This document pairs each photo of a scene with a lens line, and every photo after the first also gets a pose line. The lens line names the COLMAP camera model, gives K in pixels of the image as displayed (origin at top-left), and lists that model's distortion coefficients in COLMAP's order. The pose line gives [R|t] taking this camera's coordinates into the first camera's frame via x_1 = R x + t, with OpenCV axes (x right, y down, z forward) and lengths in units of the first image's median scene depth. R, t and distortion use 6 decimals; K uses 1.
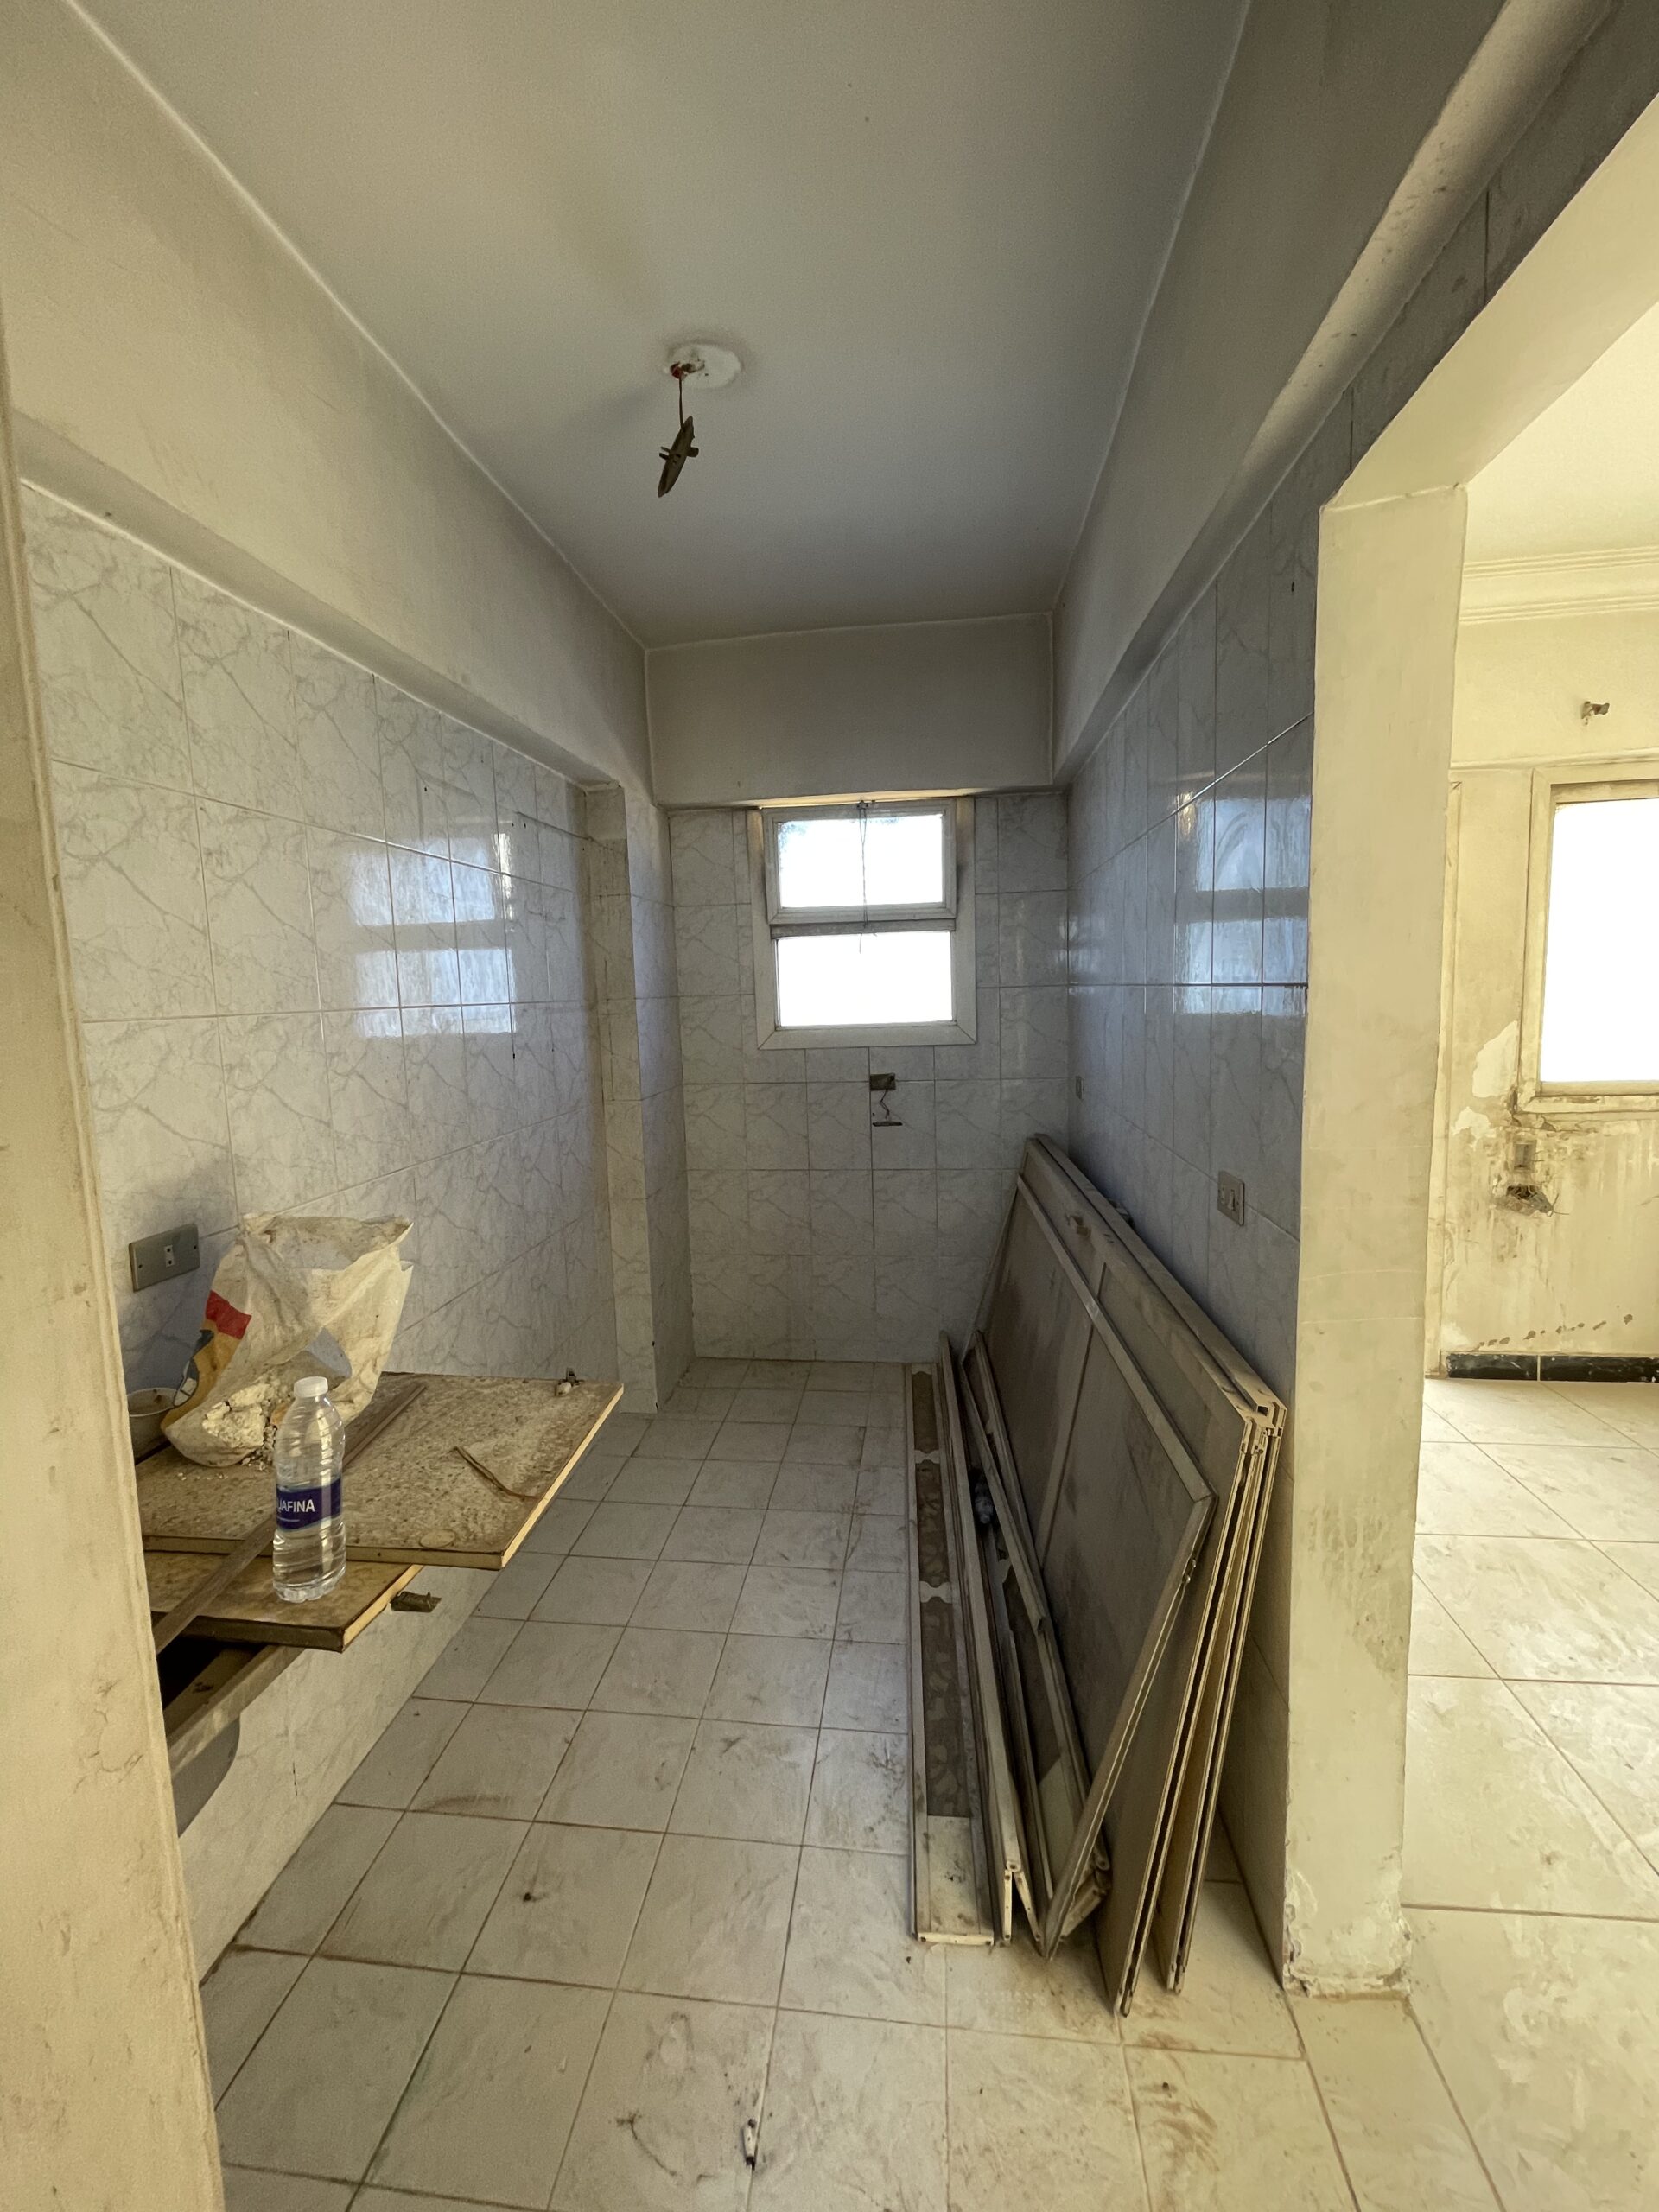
lens RADIAL K [[914.4, 0, 829.9], [0, 914.4, 1070.1], [0, 0, 1]] dist [0.001382, -0.000109]
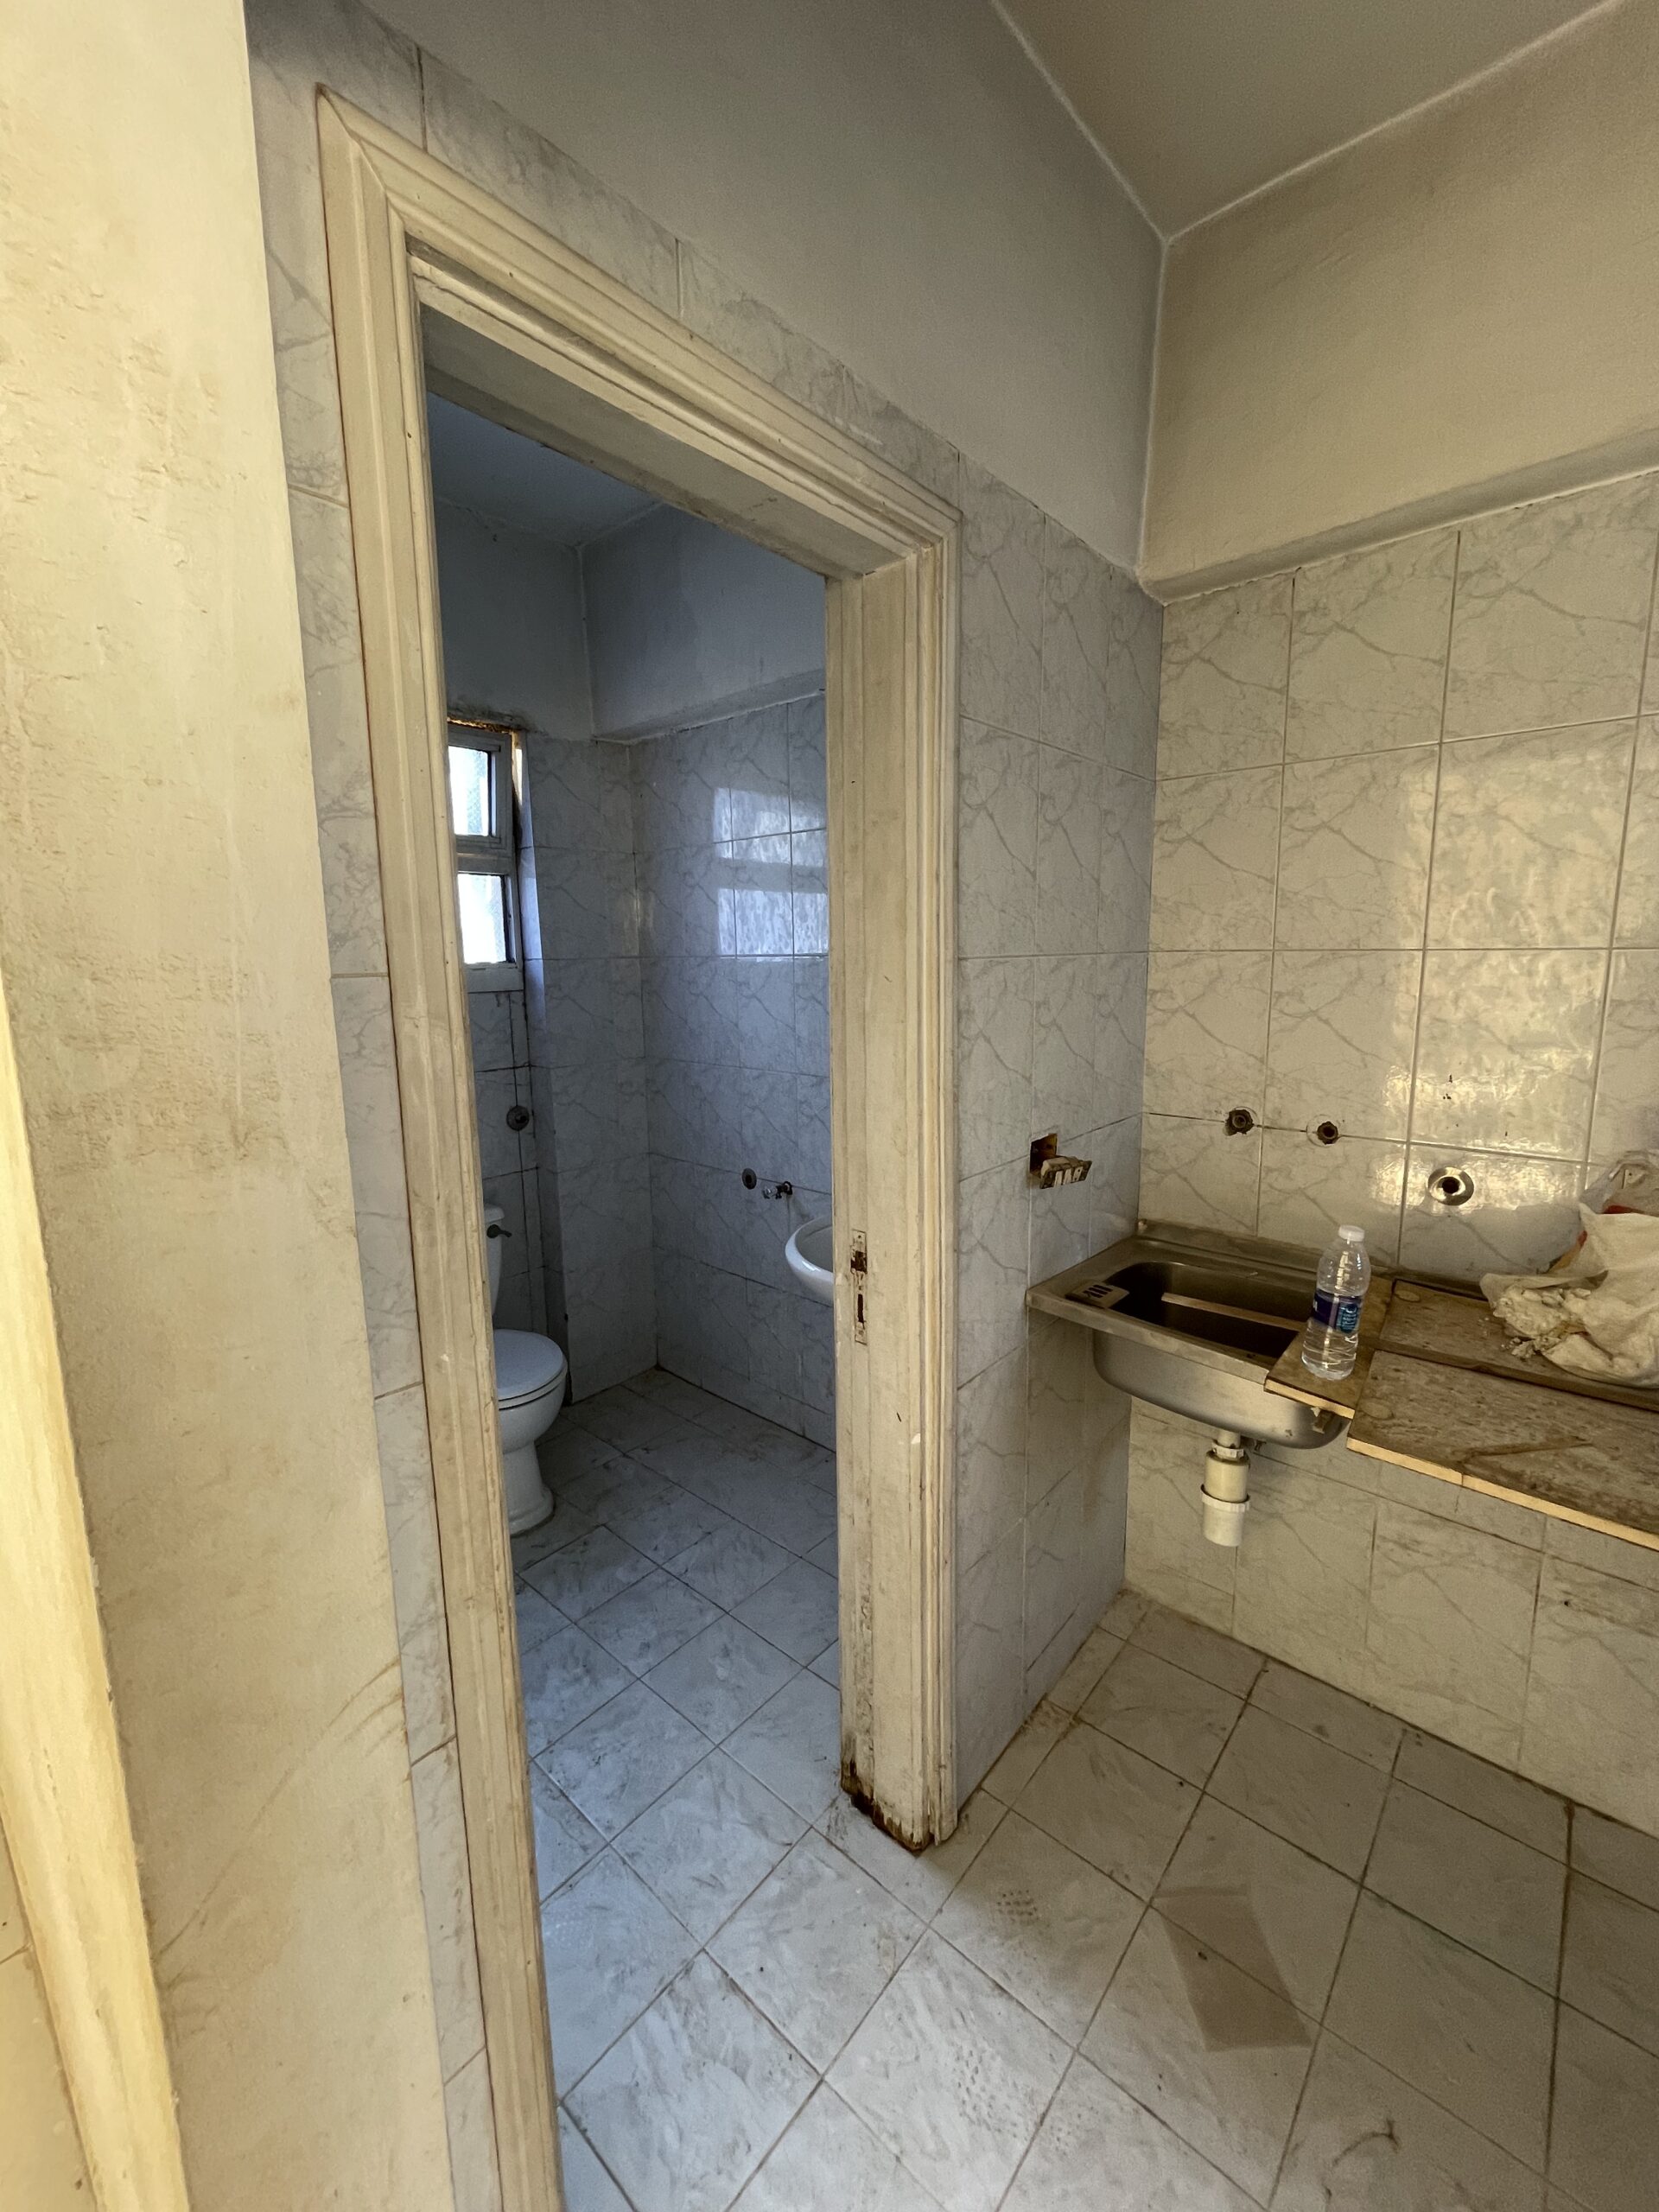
lens RADIAL K [[901.2, 0, 834.9], [0, 901.2, 1090.3], [0, 0, 1]] dist [0.005991, -0.000173]
pose [[-0.561345, 0.166206, -0.810720, 0.688147], [-0.055863, 0.969781, 0.237495, -0.091451], [0.825694, 0.178606, -0.535097, 0.836402]]
